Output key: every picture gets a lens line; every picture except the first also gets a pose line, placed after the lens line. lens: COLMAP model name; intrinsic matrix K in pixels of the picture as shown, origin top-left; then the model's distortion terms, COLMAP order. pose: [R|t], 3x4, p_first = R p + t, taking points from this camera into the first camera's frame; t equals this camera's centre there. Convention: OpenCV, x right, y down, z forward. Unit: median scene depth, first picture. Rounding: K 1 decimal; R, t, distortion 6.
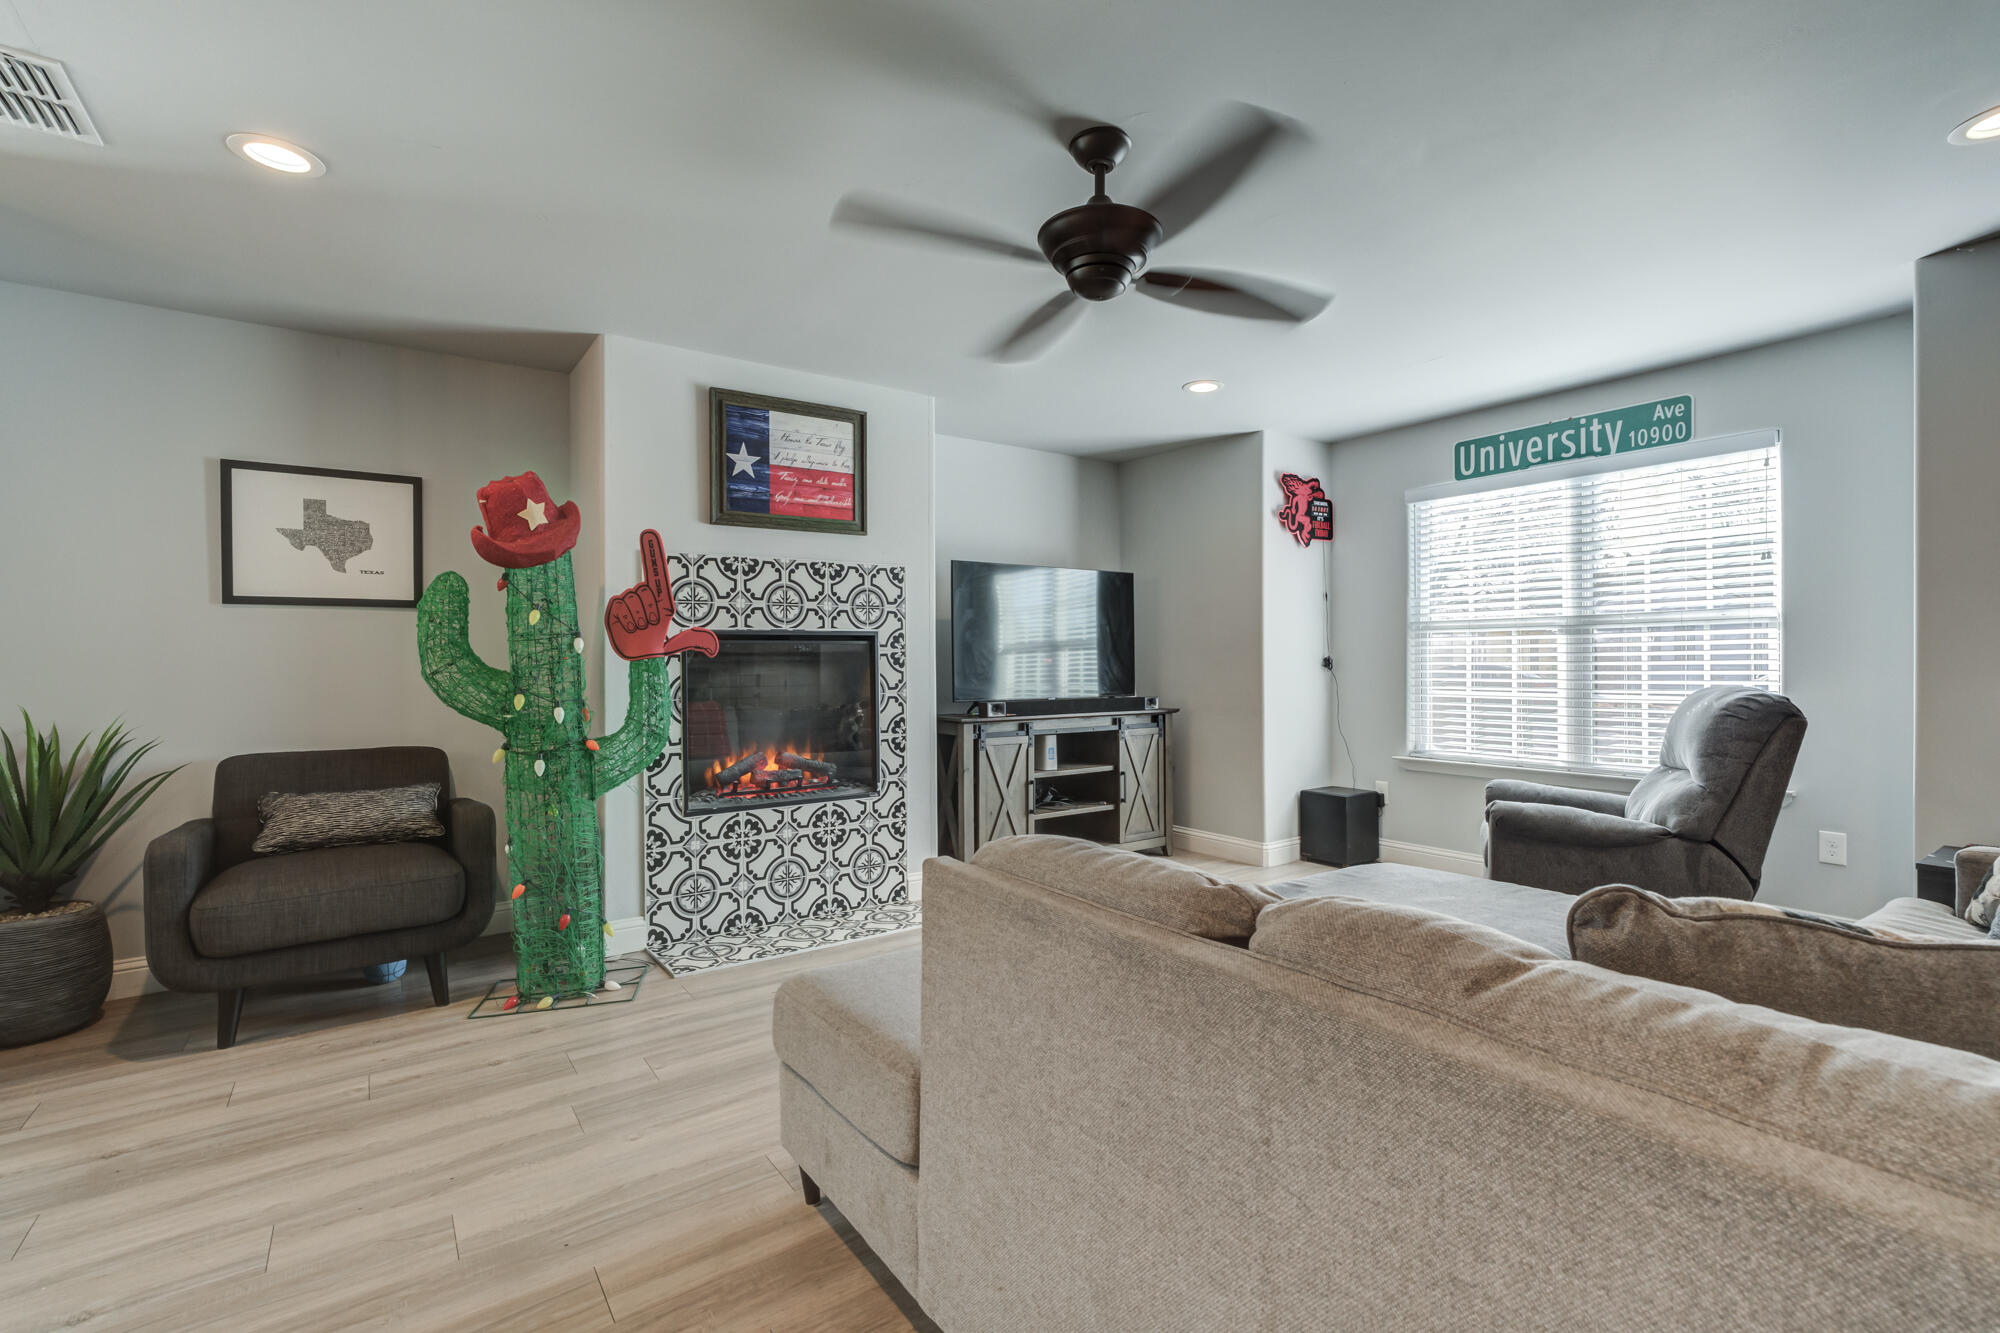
lens RADIAL K [[922.5, 0, 995.4], [0, 922.5, 667.2], [0, 0, 1]] dist [-0.039202, 0.008455]
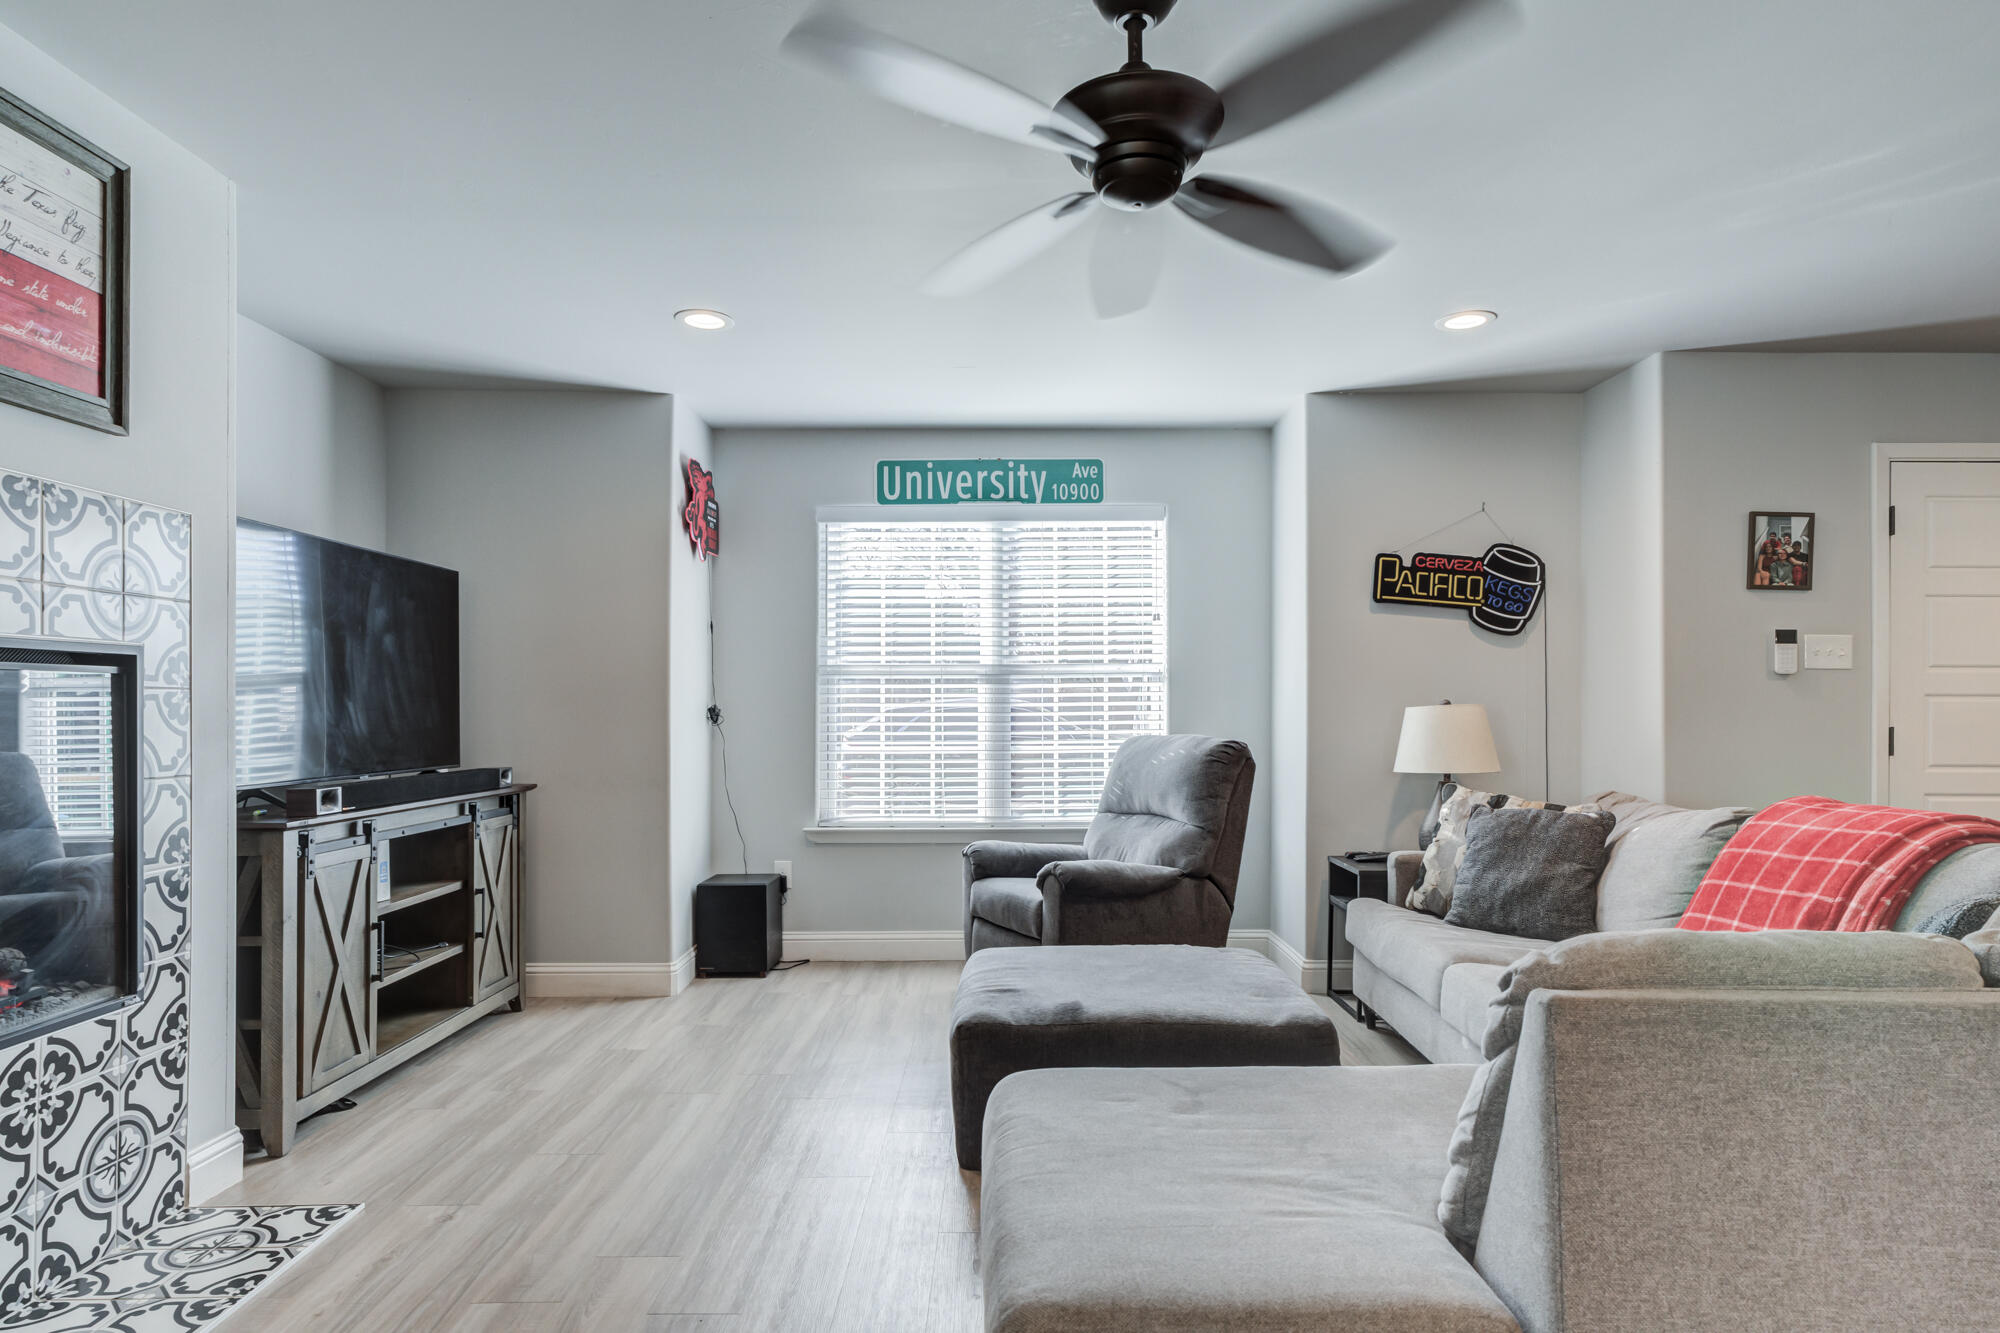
lens RADIAL K [[1136.7, 0, 1058.5], [0, 1136.7, 703.3], [0, 0, 1]] dist [-0.025909, 0.004212]
pose [[0.543962, 0.007670, 0.839075, -0.342748], [0.005440, 0.999905, -0.012667, -0.000244], [-0.839092, 0.011455, 0.543869, 0.302002]]
